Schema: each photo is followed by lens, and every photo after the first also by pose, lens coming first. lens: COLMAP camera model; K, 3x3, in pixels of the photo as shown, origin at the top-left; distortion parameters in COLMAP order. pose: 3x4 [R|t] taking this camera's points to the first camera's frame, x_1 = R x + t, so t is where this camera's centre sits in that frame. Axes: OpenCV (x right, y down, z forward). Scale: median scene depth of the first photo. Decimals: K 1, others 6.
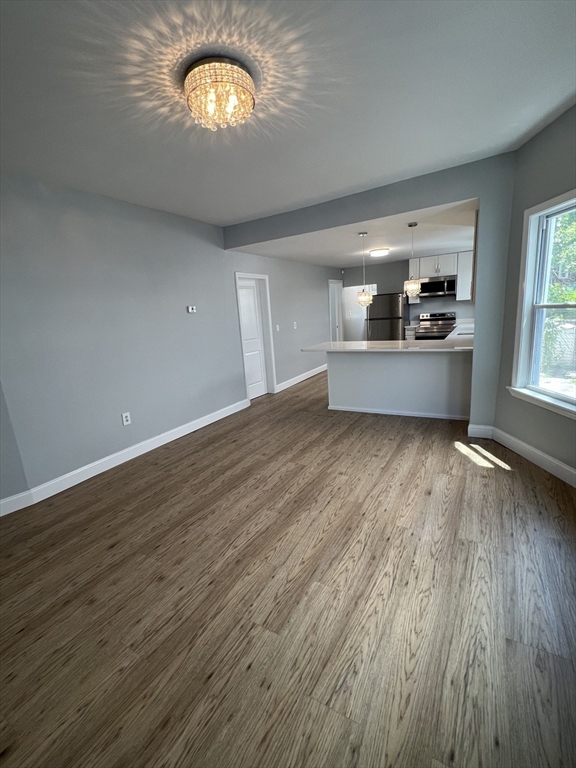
lens RADIAL K [[339.4, 0, 287.9], [0, 339.4, 384.3], [0, 0, 1]] dist [-0.002538, -0.000768]
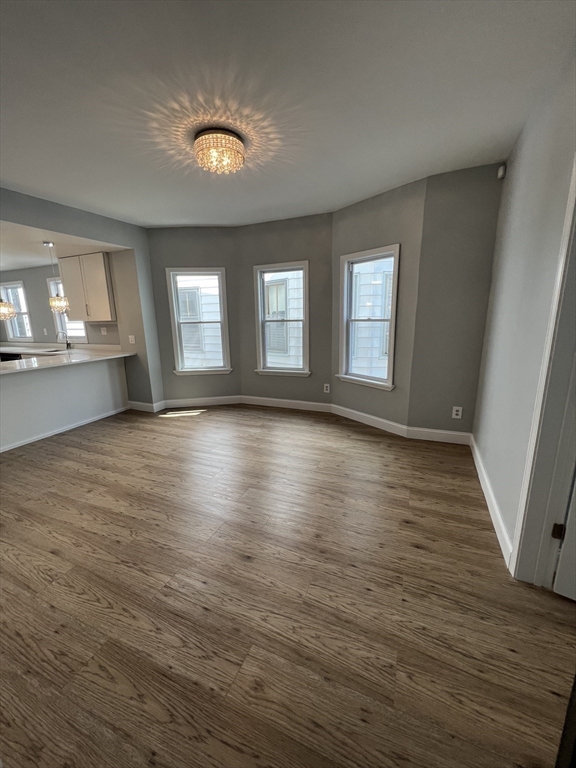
lens RADIAL K [[308.5, 0, 287.5], [0, 308.5, 384.2], [0, 0, 1]] dist [-0.001853, 0.000052]
pose [[-0.123051, -0.142204, 0.982159, -0.832412], [0.240326, 0.955952, 0.168520, -0.047172], [-0.962861, 0.256775, -0.083455, 0.558621]]
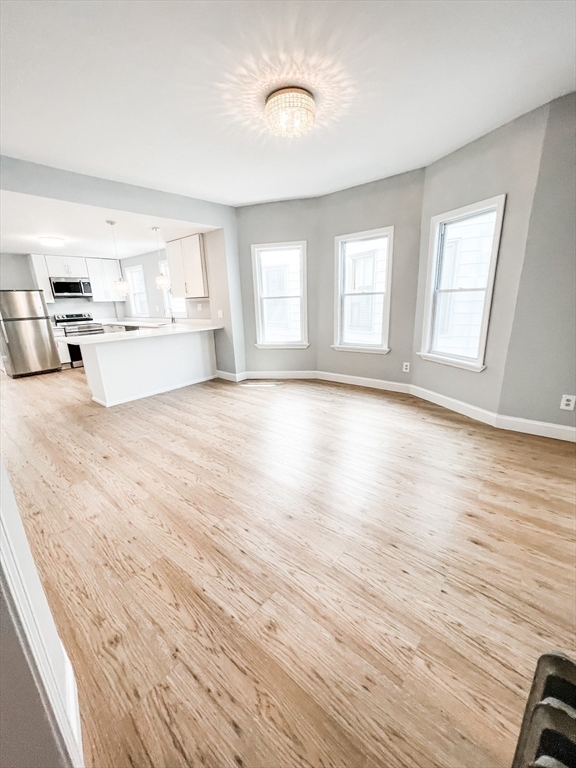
lens RADIAL K [[308.5, 0, 286.9], [0, 308.5, 384.7], [0, 0, 1]] dist [-0.001853, 0.000052]
pose [[0.175988, -0.200733, 0.963709, -0.831678], [0.232425, 0.959782, 0.157471, -0.004933], [-0.956560, 0.196277, 0.215566, 0.495040]]
